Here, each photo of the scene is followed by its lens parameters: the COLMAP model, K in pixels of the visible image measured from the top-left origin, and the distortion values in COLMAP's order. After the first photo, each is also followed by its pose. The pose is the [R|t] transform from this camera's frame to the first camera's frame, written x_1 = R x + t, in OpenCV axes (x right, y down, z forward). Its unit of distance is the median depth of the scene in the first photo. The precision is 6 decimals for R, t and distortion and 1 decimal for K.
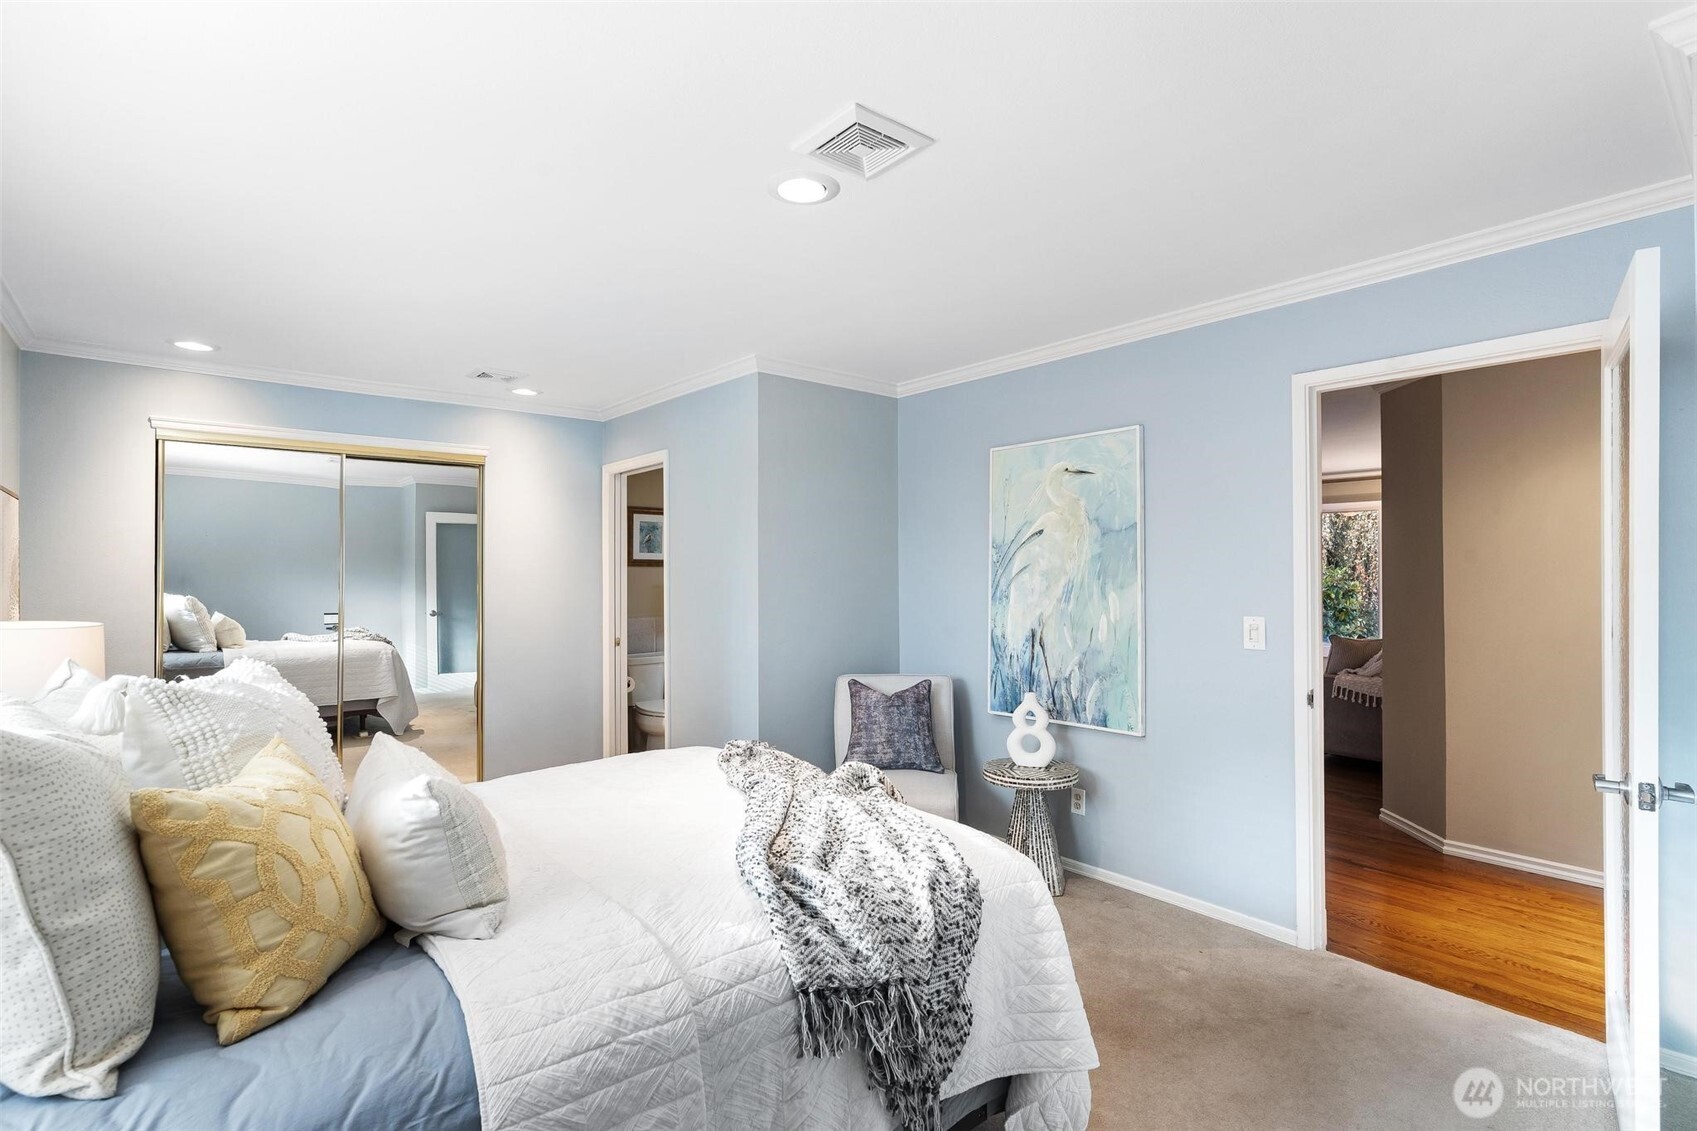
lens RADIAL K [[822.1, 0, 852.2], [0, 822.1, 578.0], [0, 0, 1]] dist [0.000165, 0.000307]
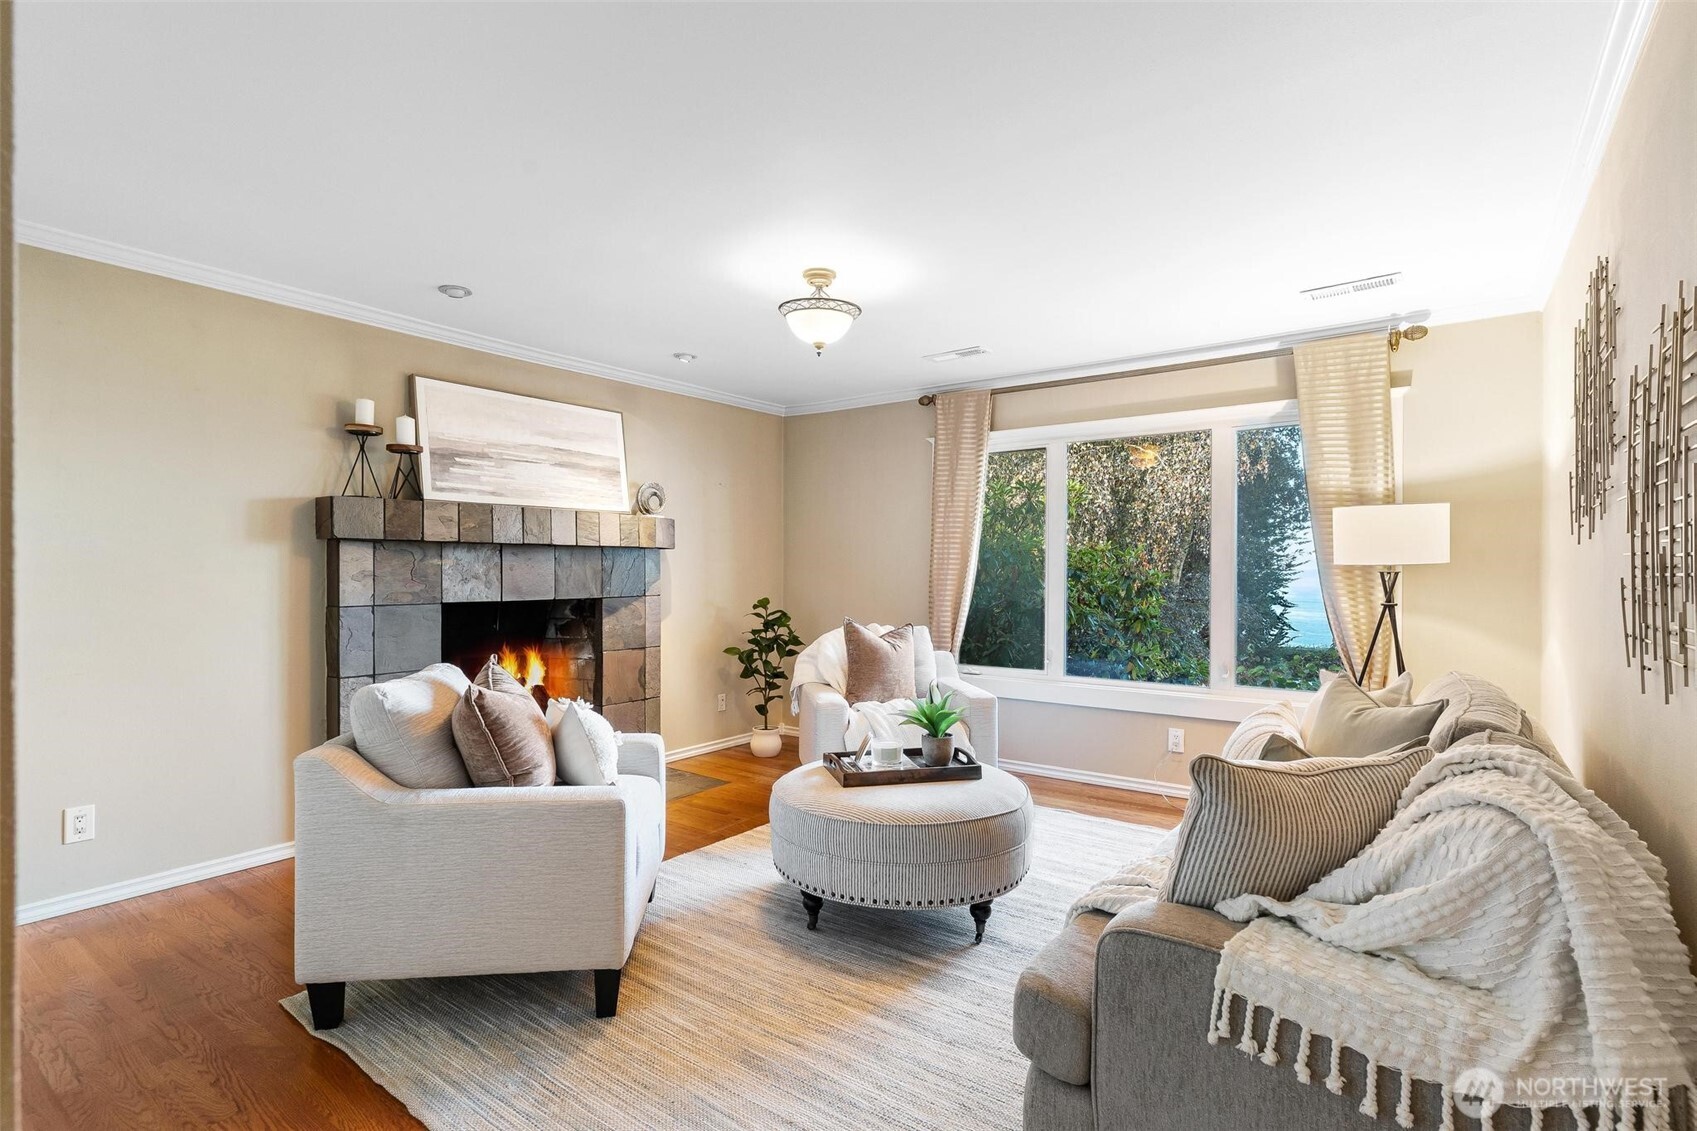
lens RADIAL K [[822.1, 0, 852.2], [0, 822.1, 578.0], [0, 0, 1]] dist [0.000165, 0.000307]
pose [[0.971546, 0.002074, 0.236842, 0.435035], [-0.003038, 0.999989, 0.003708, 0.015568], [-0.236832, -0.004322, 0.971541, 0.806085]]
